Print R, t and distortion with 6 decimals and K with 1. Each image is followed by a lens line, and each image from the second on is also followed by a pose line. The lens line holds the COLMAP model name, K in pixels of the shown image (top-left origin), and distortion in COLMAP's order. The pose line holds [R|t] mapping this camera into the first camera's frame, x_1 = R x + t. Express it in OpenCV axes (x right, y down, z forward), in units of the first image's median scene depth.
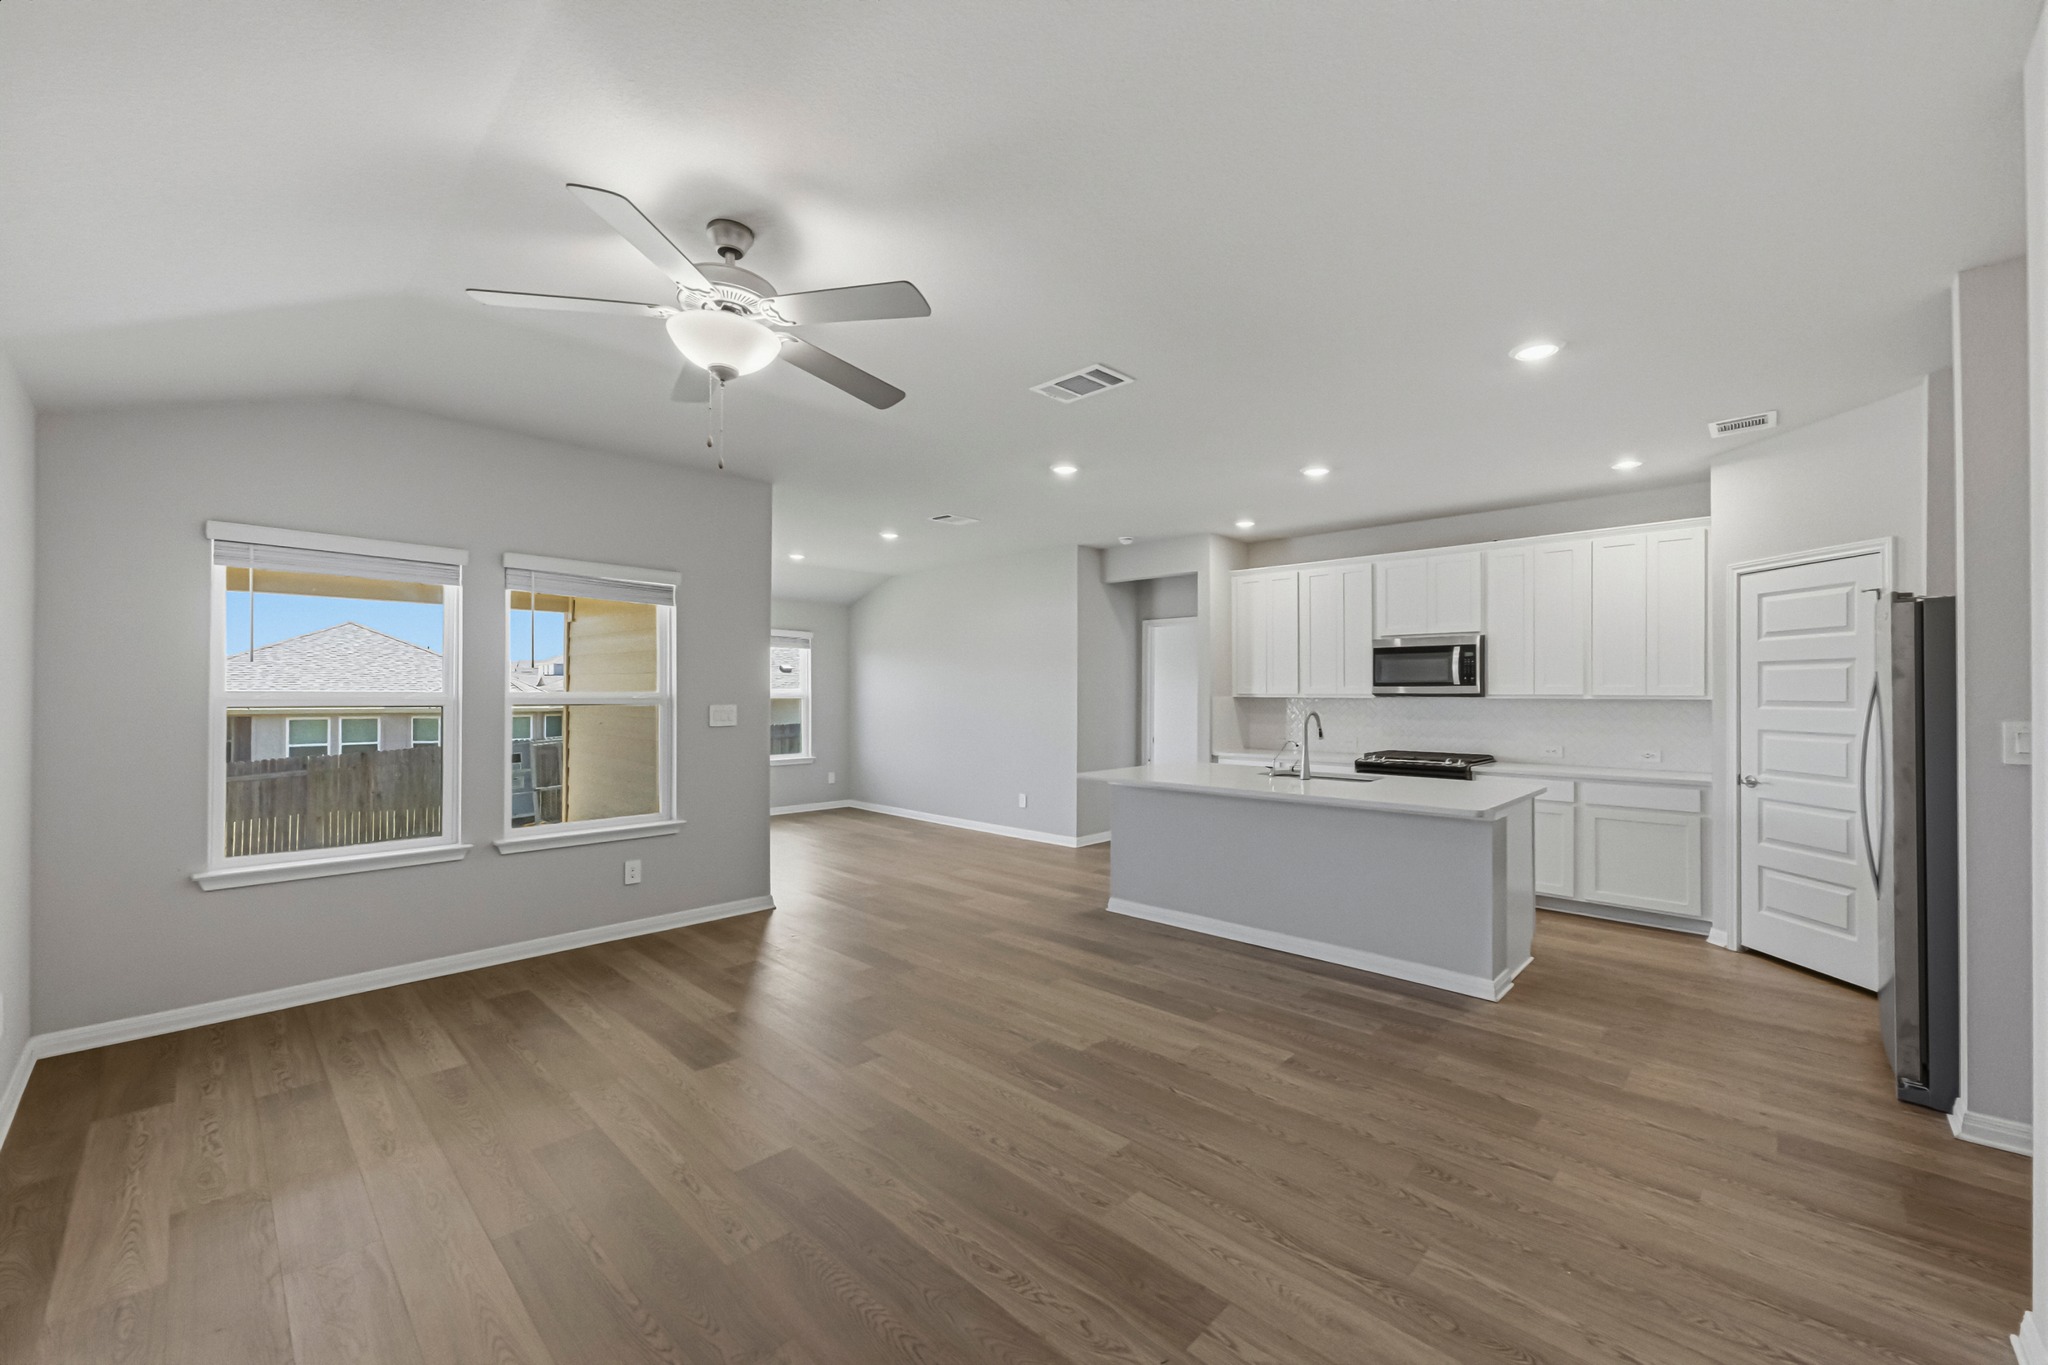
lens RADIAL K [[805.4, 0, 1027.1], [0, 805.4, 685.9], [0, 0, 1]] dist [-0.002133, 0.000280]
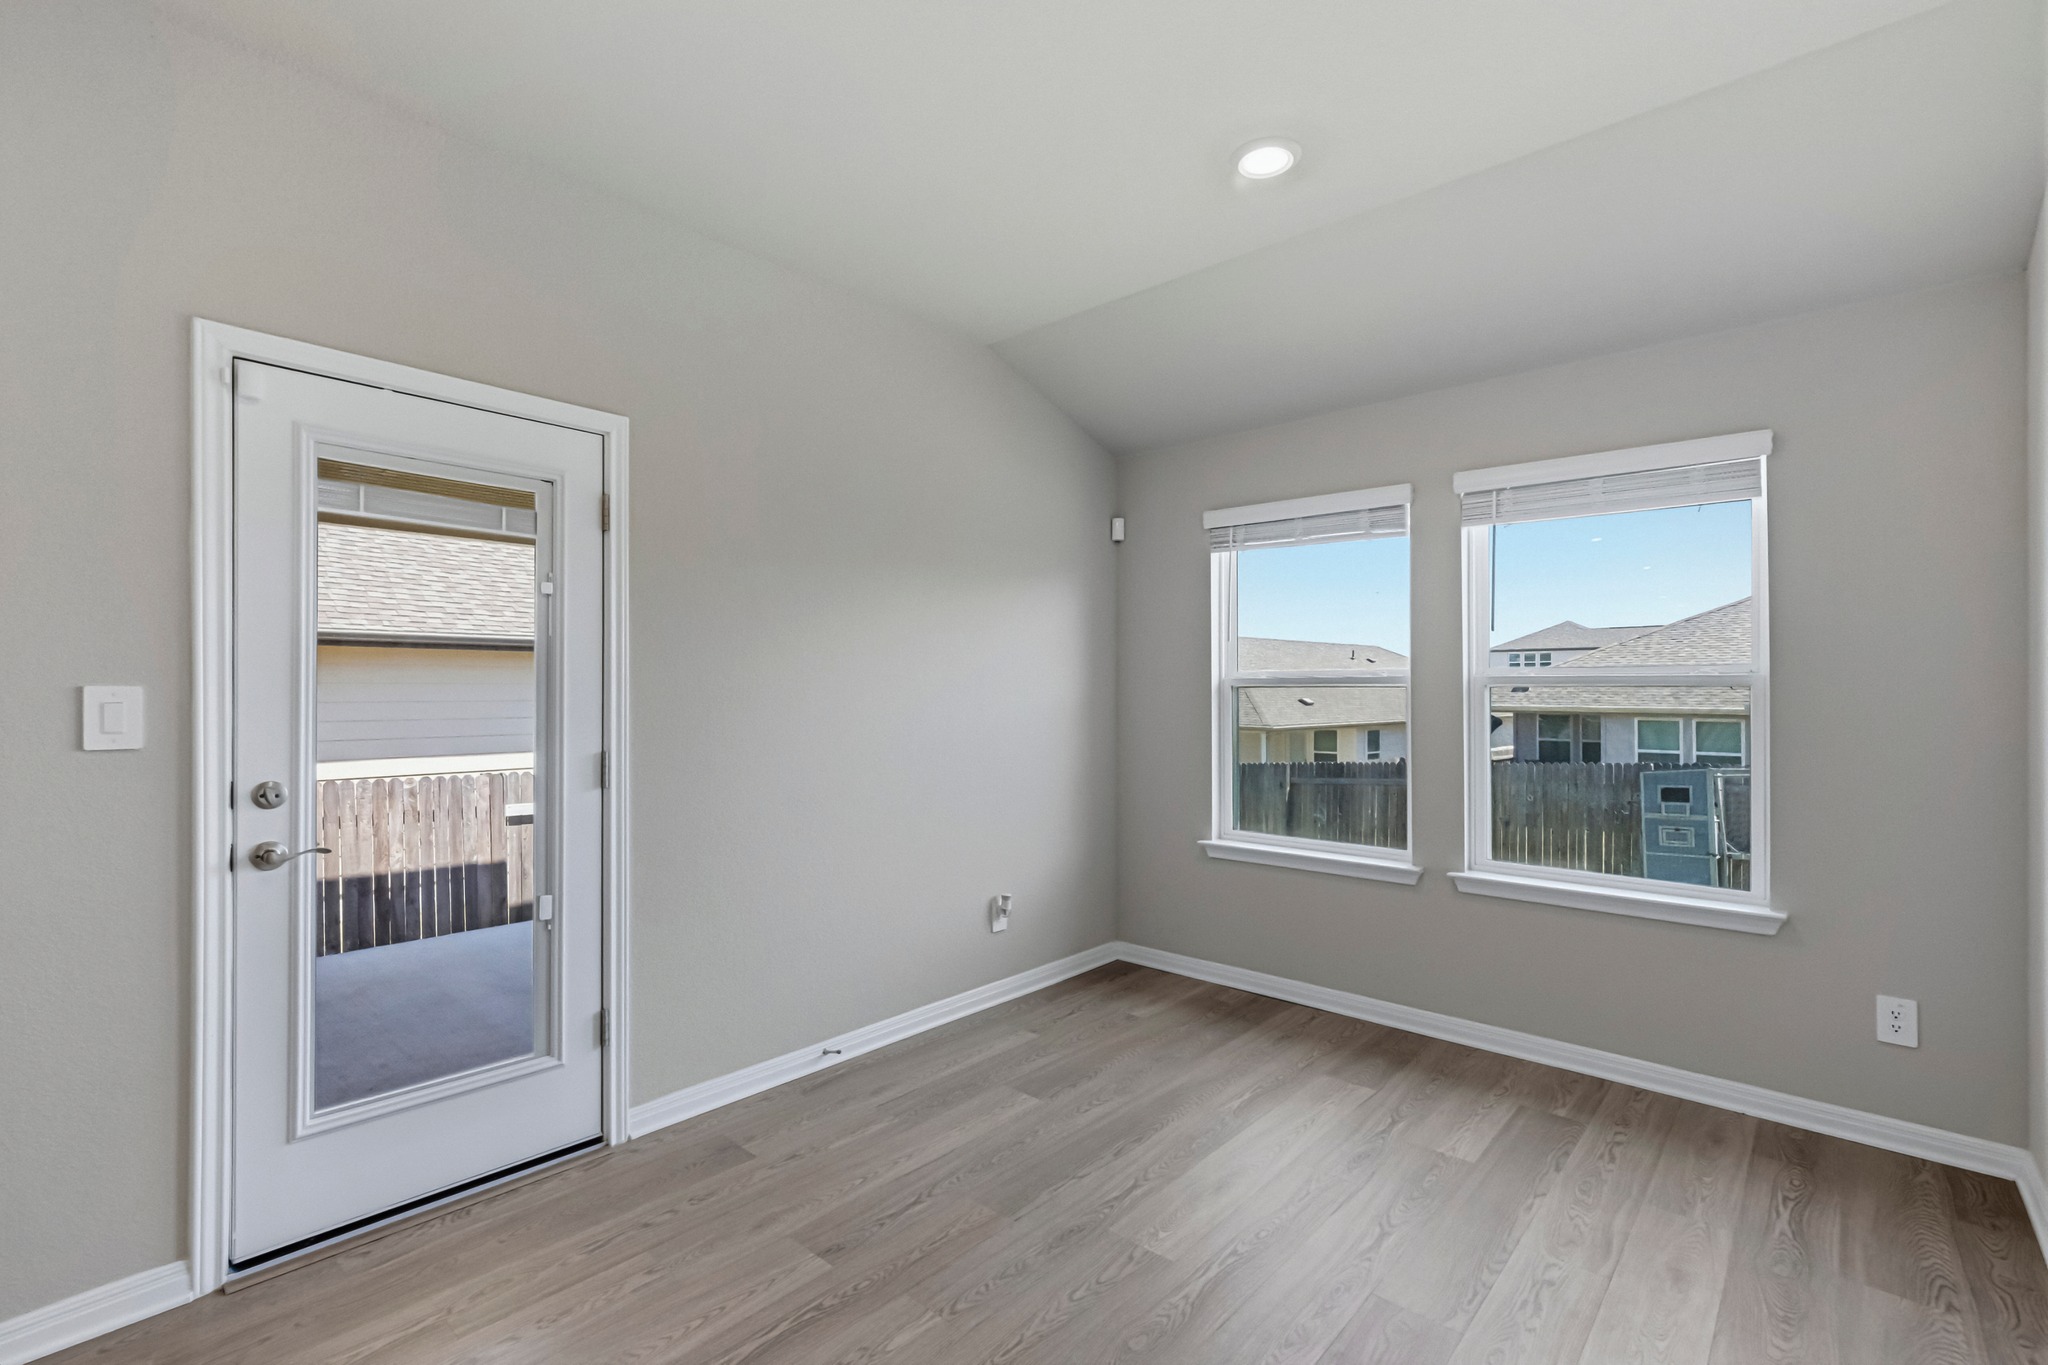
lens RADIAL K [[911.2, 0, 1036.4], [0, 911.2, 690.2], [0, 0, 1]] dist [0.003178, 0.000161]
pose [[0.039732, -0.000177, -0.999210, 0.037853], [0.007810, 0.999969, 0.000134, 0.033339], [0.999180, -0.007810, 0.039732, 1.699998]]
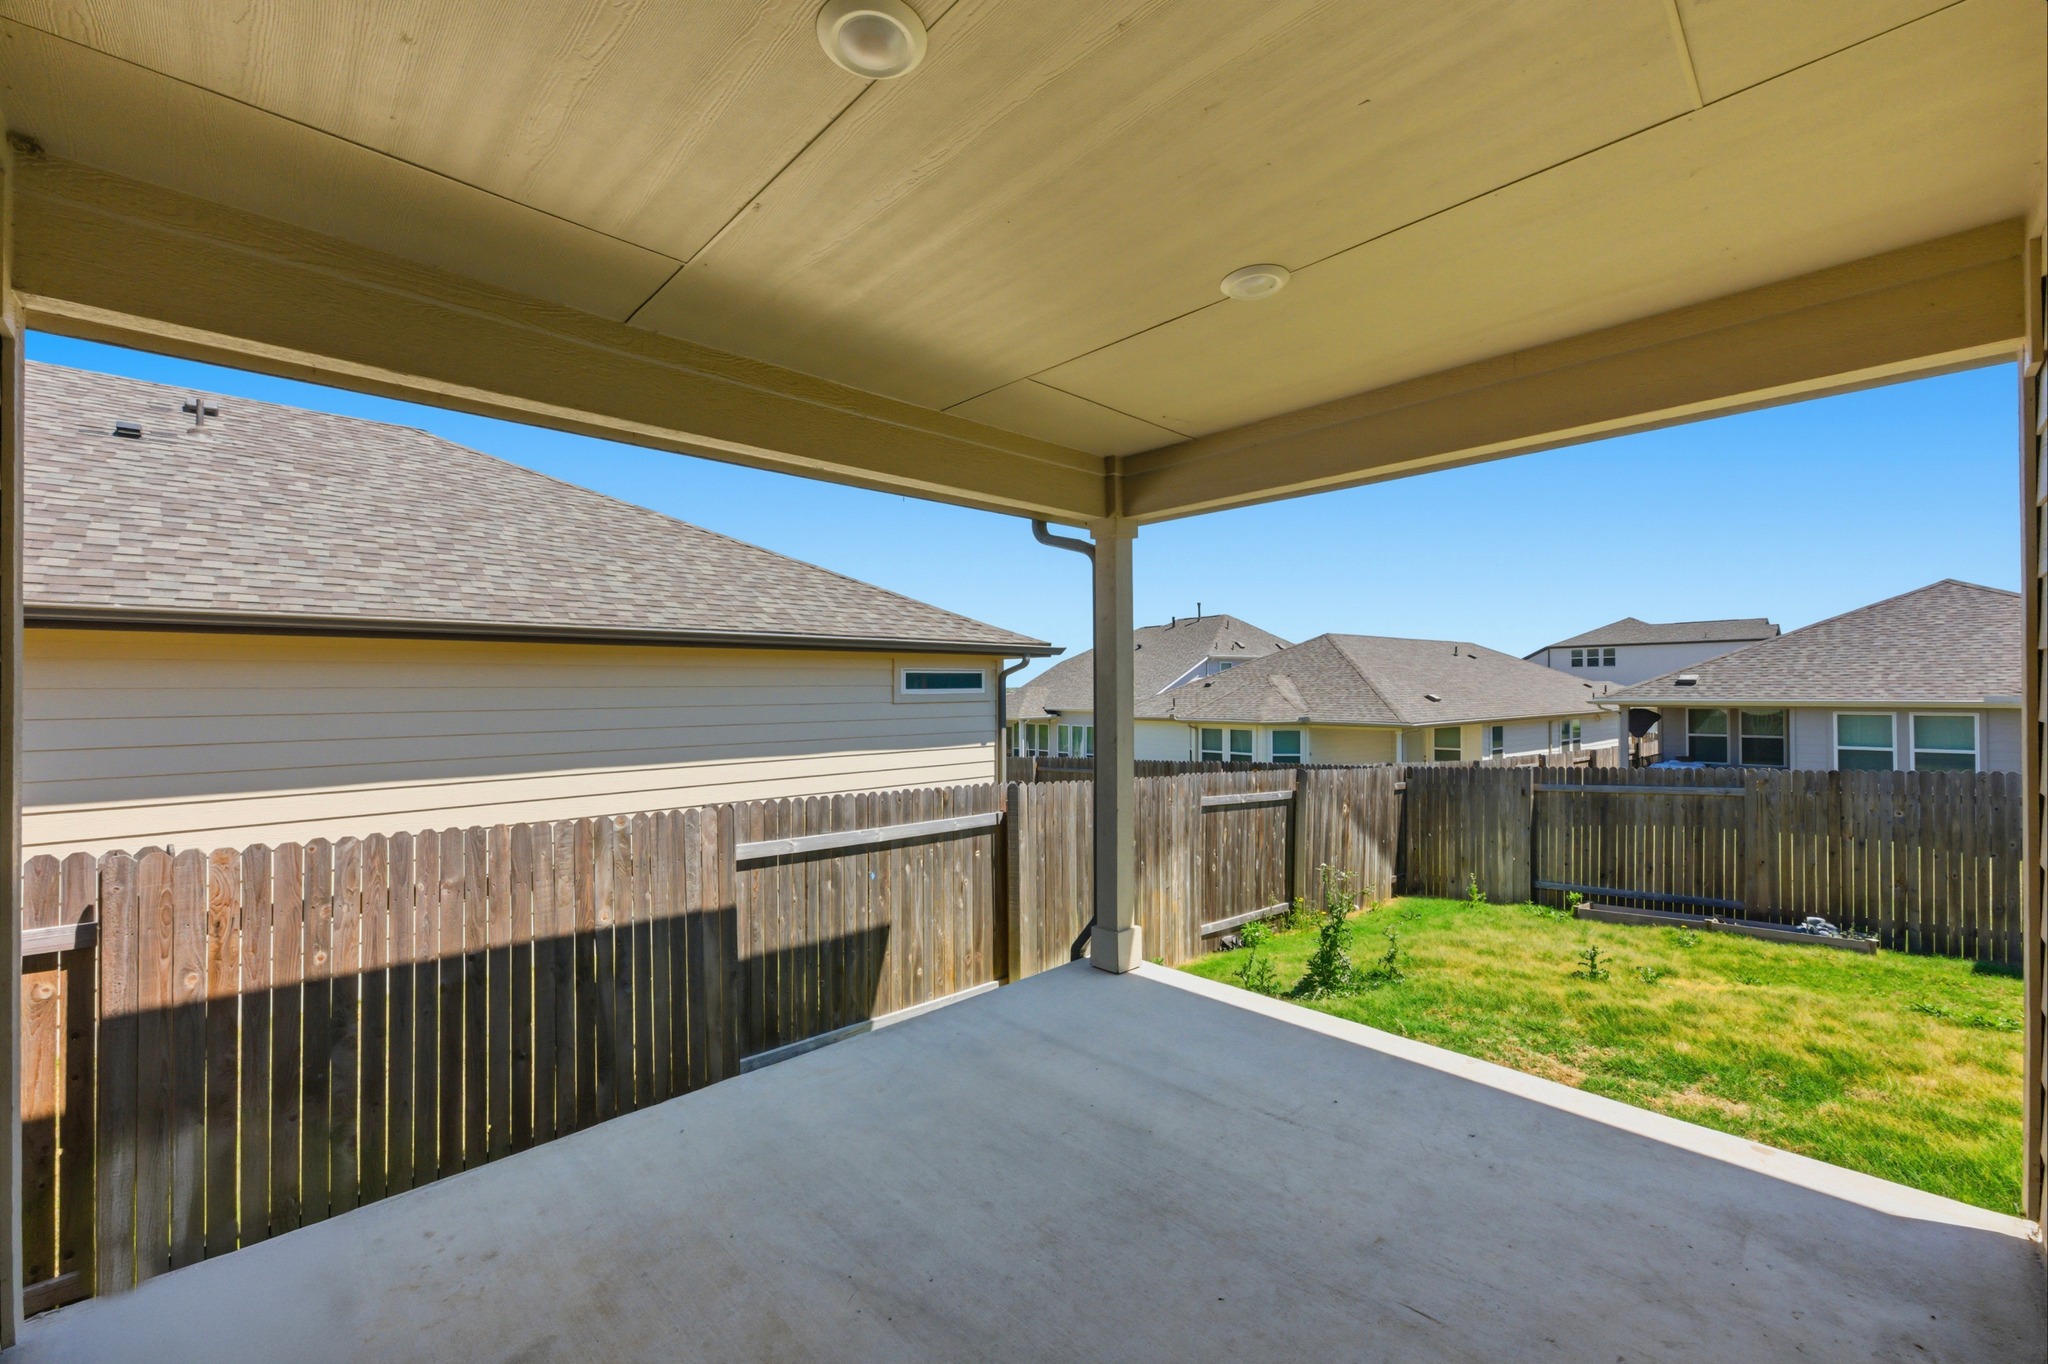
lens RADIAL K [[805.4, 0, 1027.1], [0, 805.4, 685.4], [0, 0, 1]] dist [-0.002133, 0.000280]
pose [[-0.040016, -0.005318, -0.999185, -0.555059], [0.017010, 0.999837, -0.006003, 0.028604], [0.999054, -0.017237, -0.039919, 1.259067]]
